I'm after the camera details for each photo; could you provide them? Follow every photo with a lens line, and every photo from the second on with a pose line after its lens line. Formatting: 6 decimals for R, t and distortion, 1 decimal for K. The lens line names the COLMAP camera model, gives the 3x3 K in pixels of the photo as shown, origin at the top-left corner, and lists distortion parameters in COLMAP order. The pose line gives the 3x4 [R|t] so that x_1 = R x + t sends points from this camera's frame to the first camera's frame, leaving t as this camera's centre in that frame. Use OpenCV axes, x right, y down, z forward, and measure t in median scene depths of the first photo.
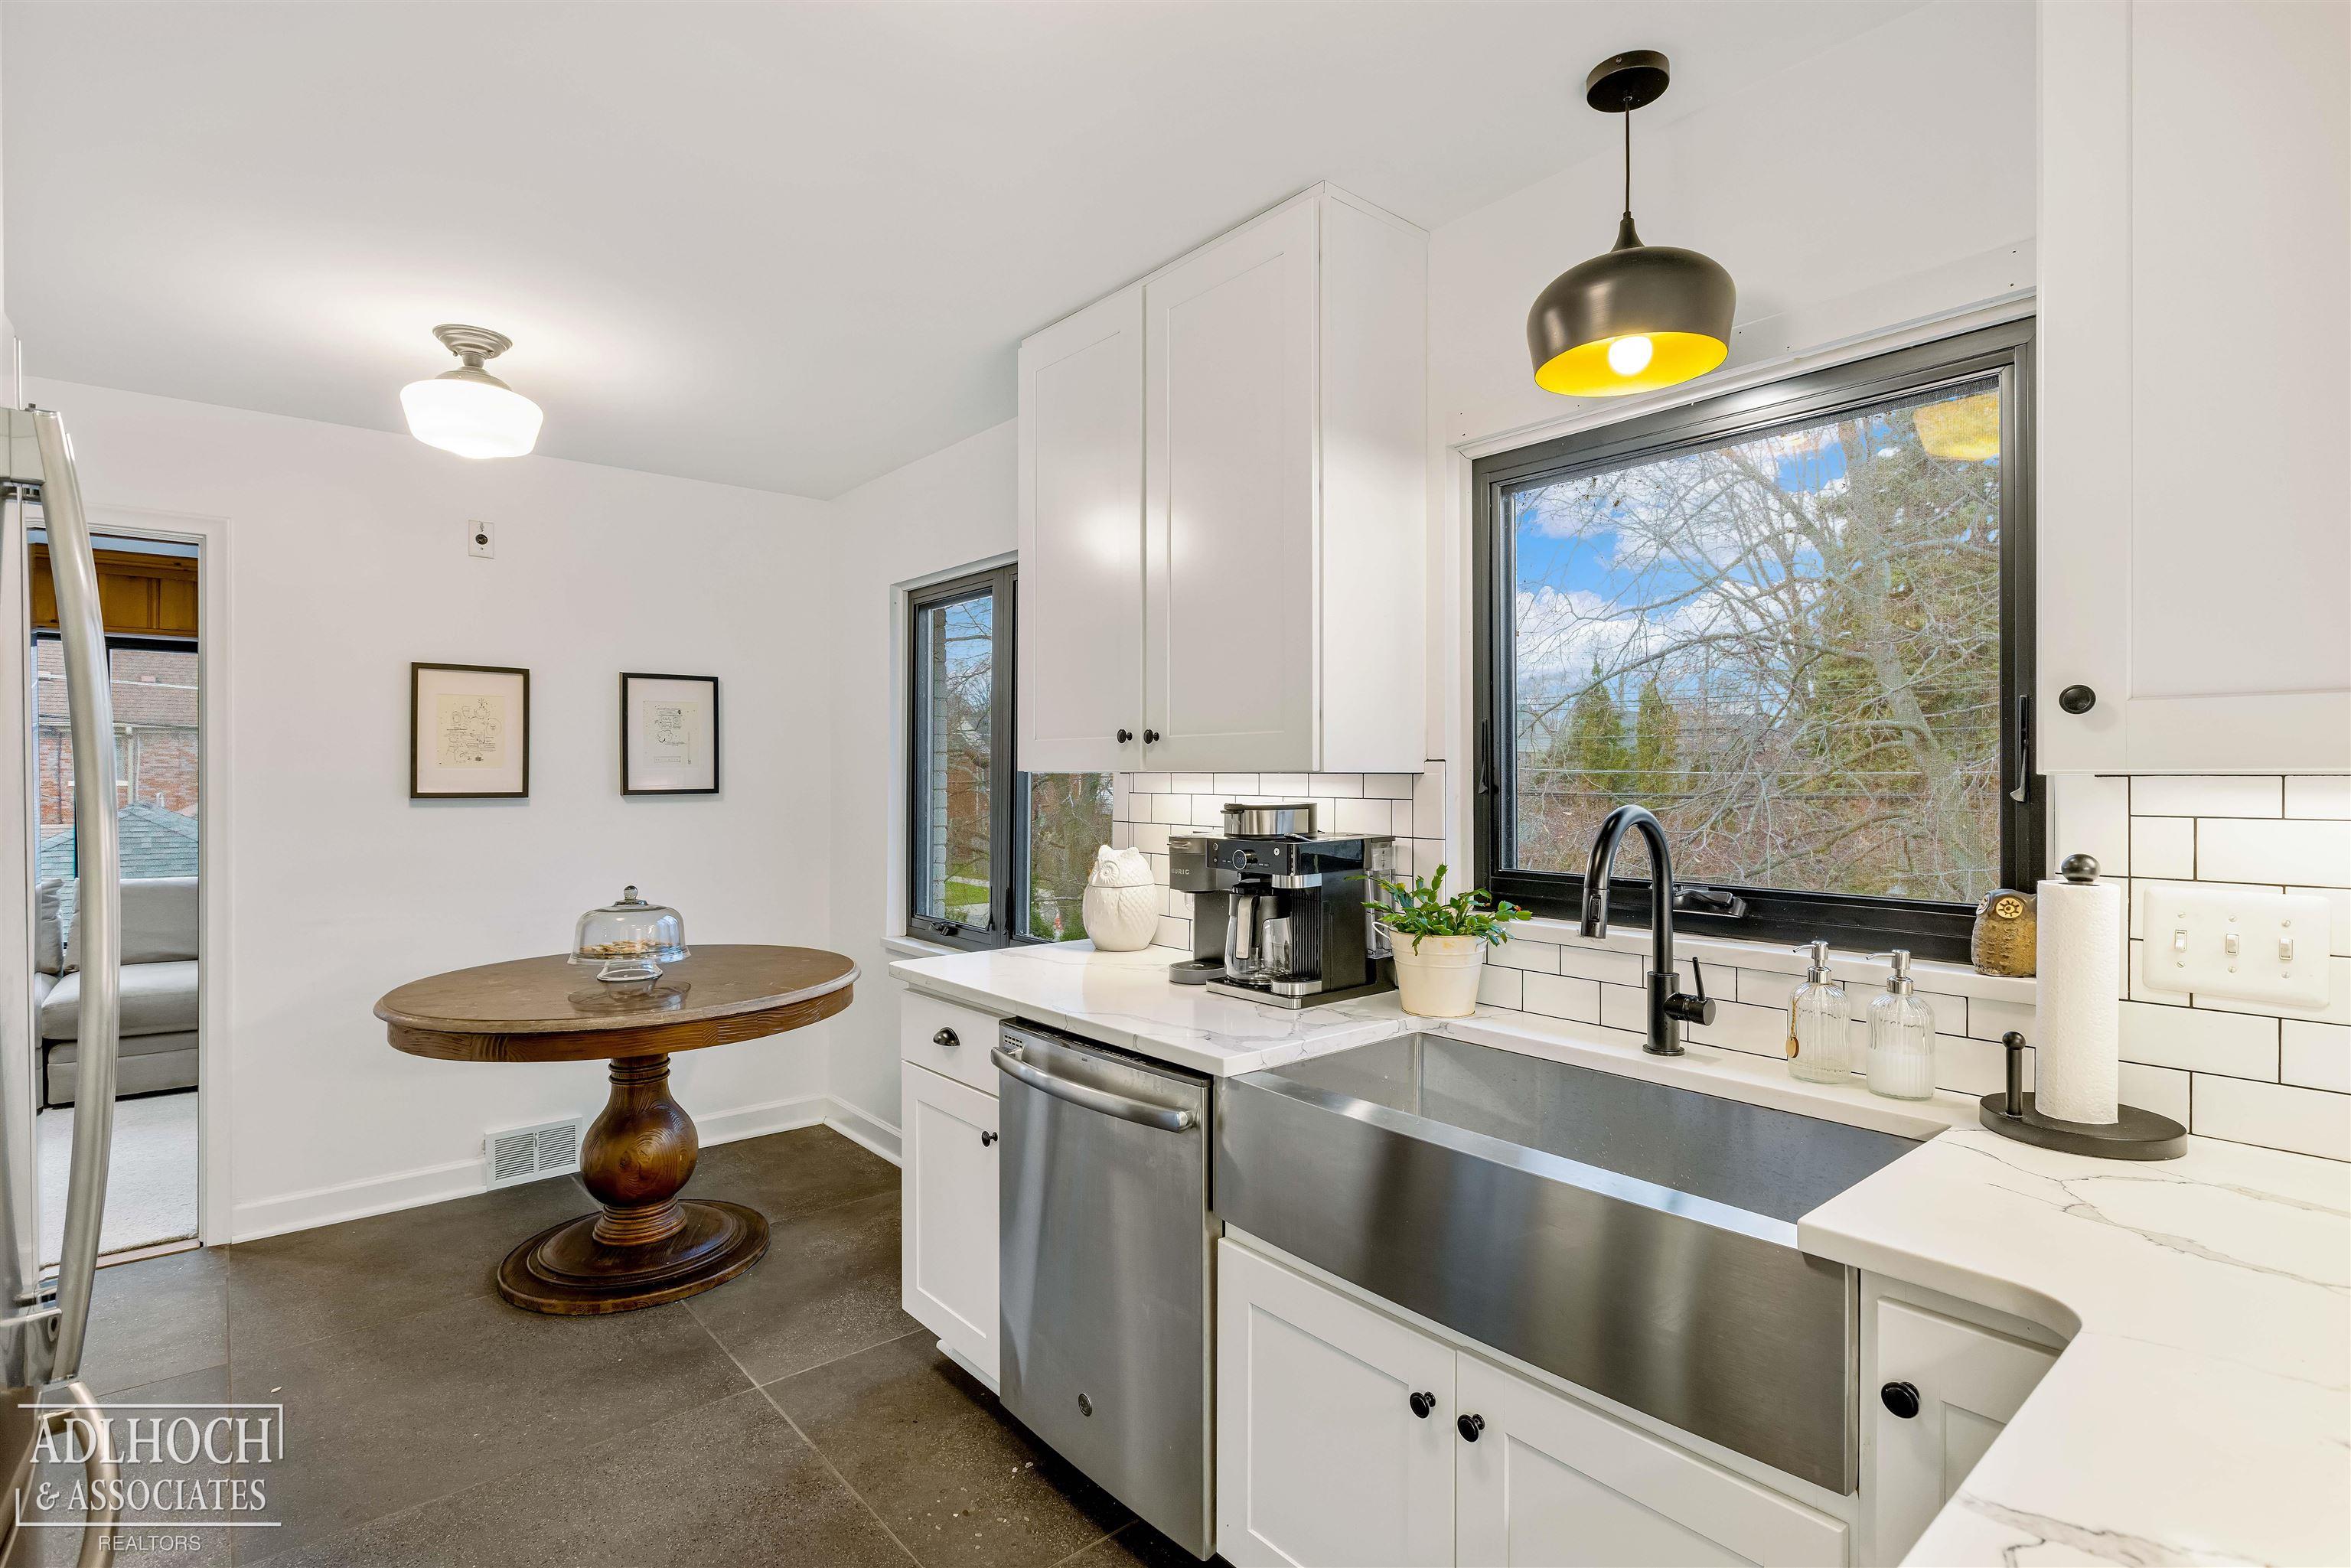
lens RADIAL K [[1106.5, 0, 1140.6], [0, 1106.5, 777.9], [0, 0, 1]] dist [-0.000613, -0.000189]
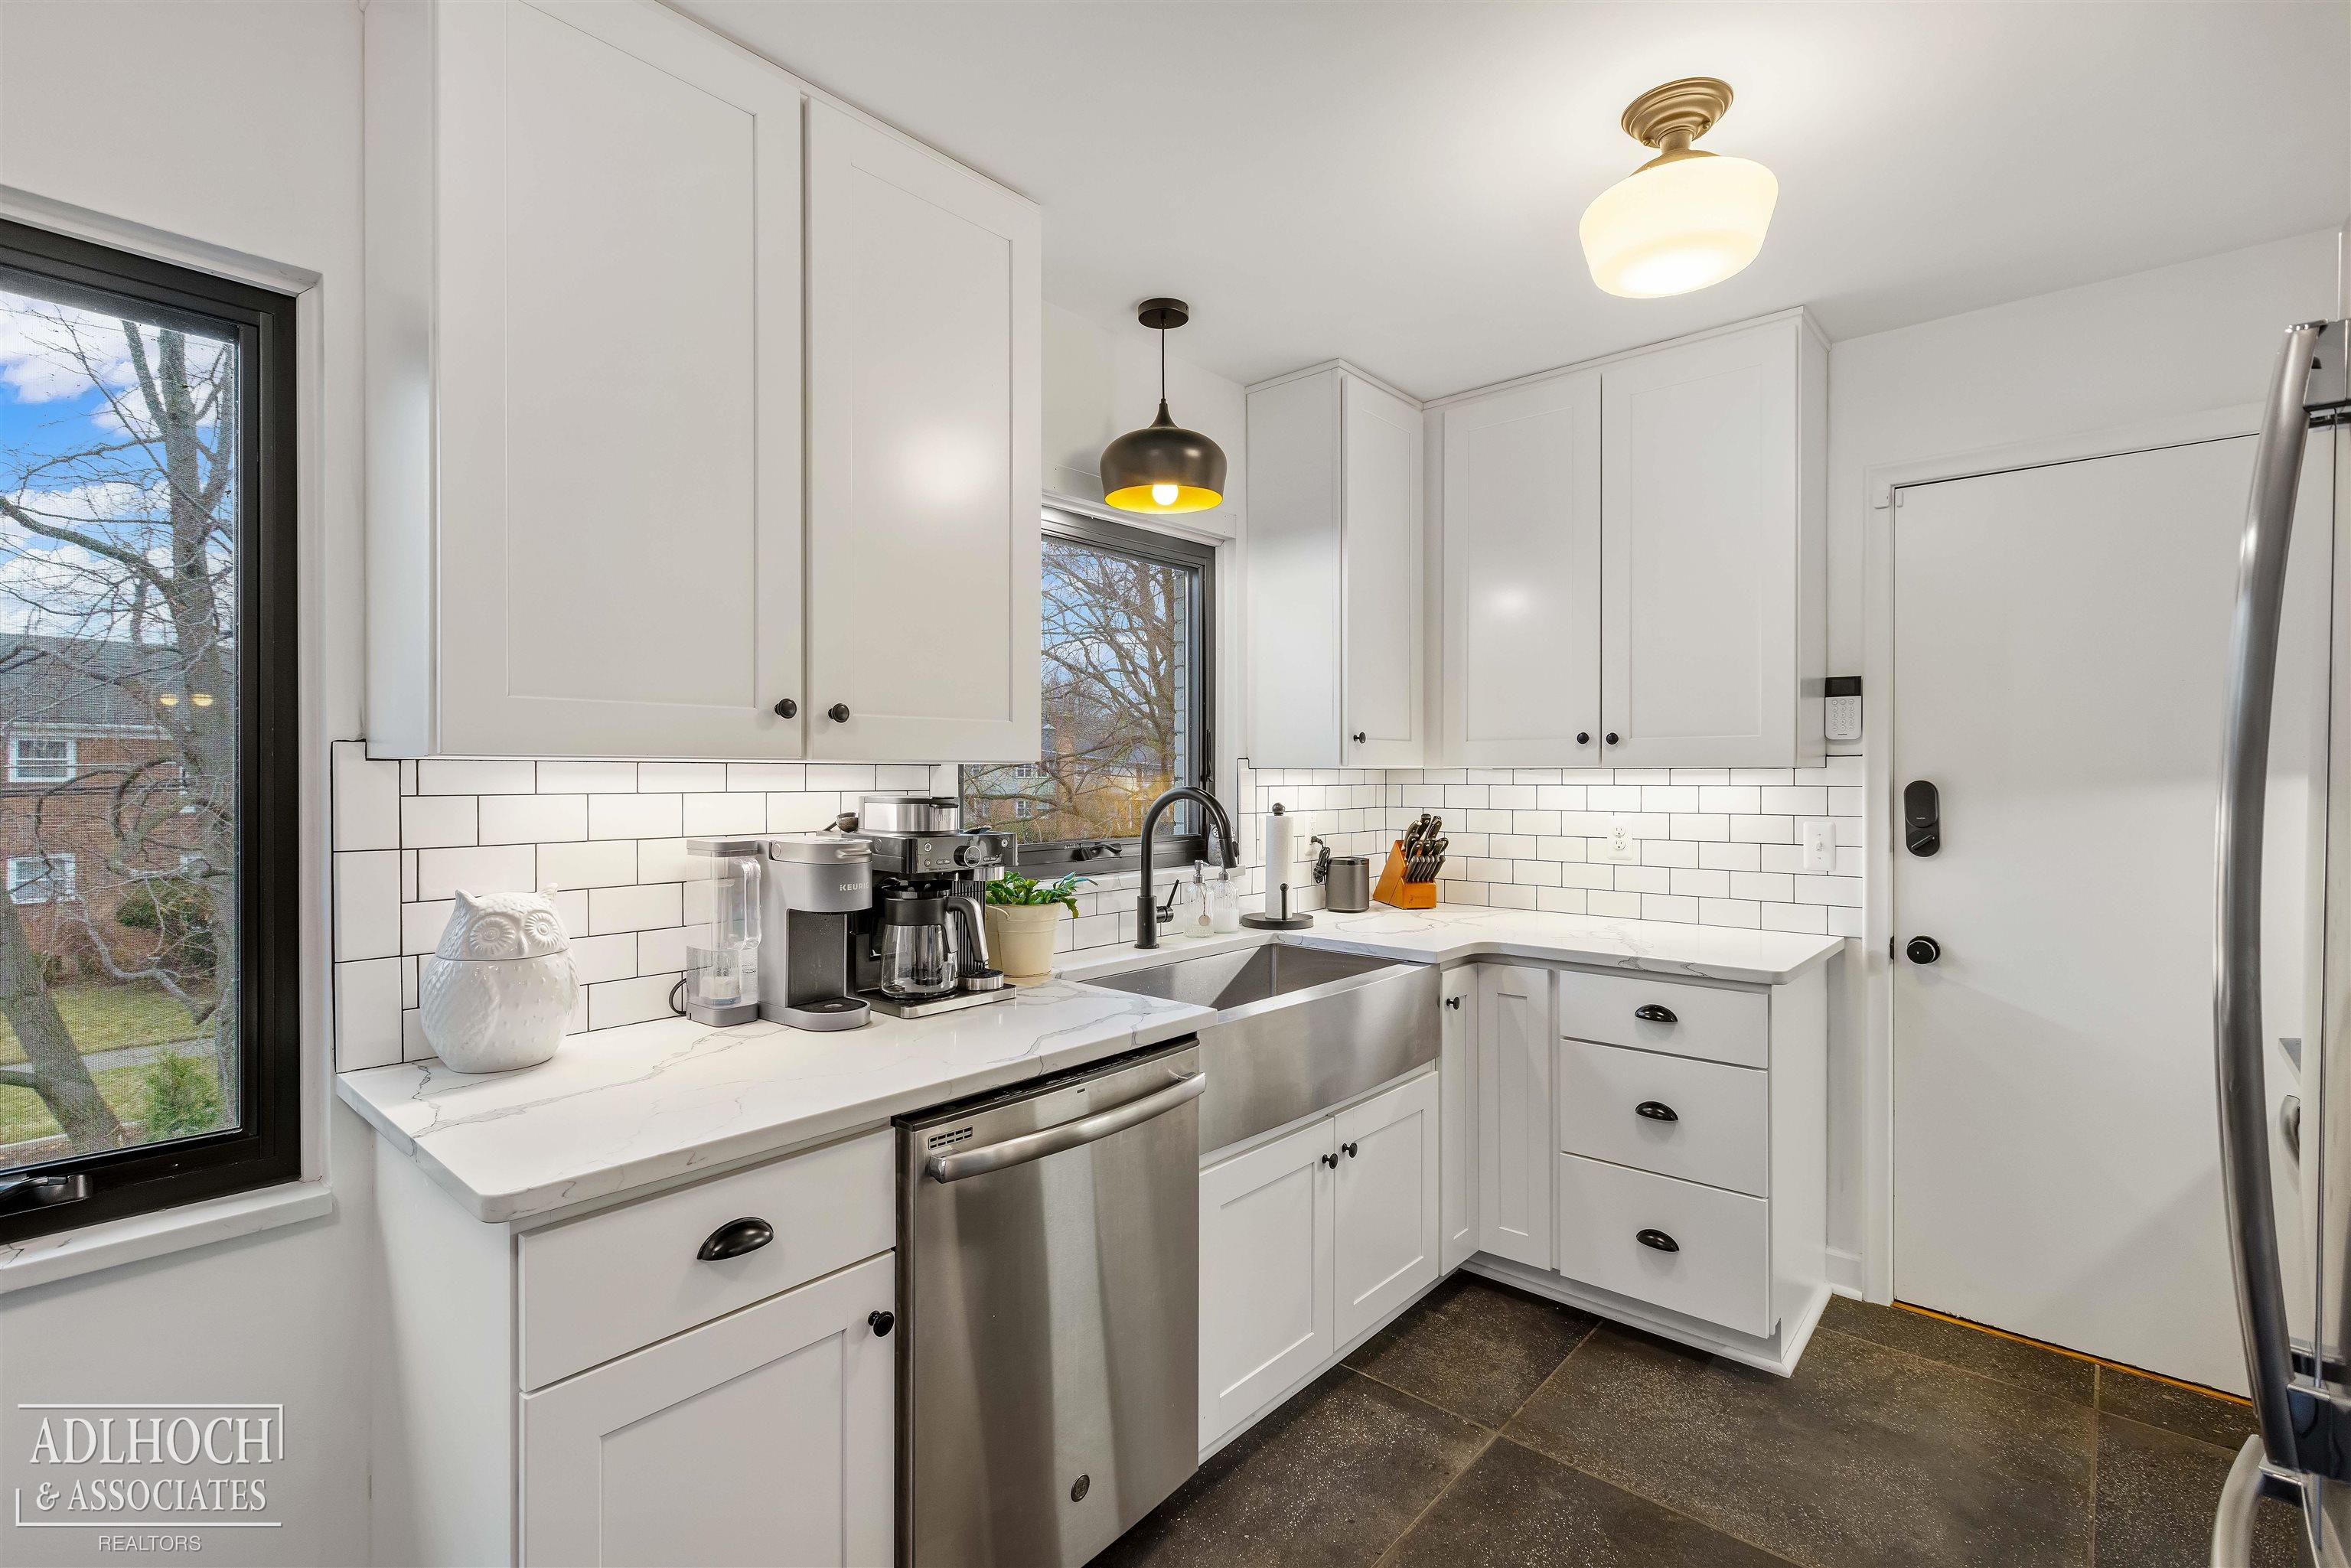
lens RADIAL K [[1066.2, 0, 1172.7], [0, 1066.2, 773.2], [0, 0, 1]] dist [0.000214, 0.000152]
pose [[-0.136698, -0.004428, 0.990603, -1.009517], [-0.009814, 0.999947, 0.003115, -0.001036], [-0.990564, -0.009295, -0.136735, 1.170412]]
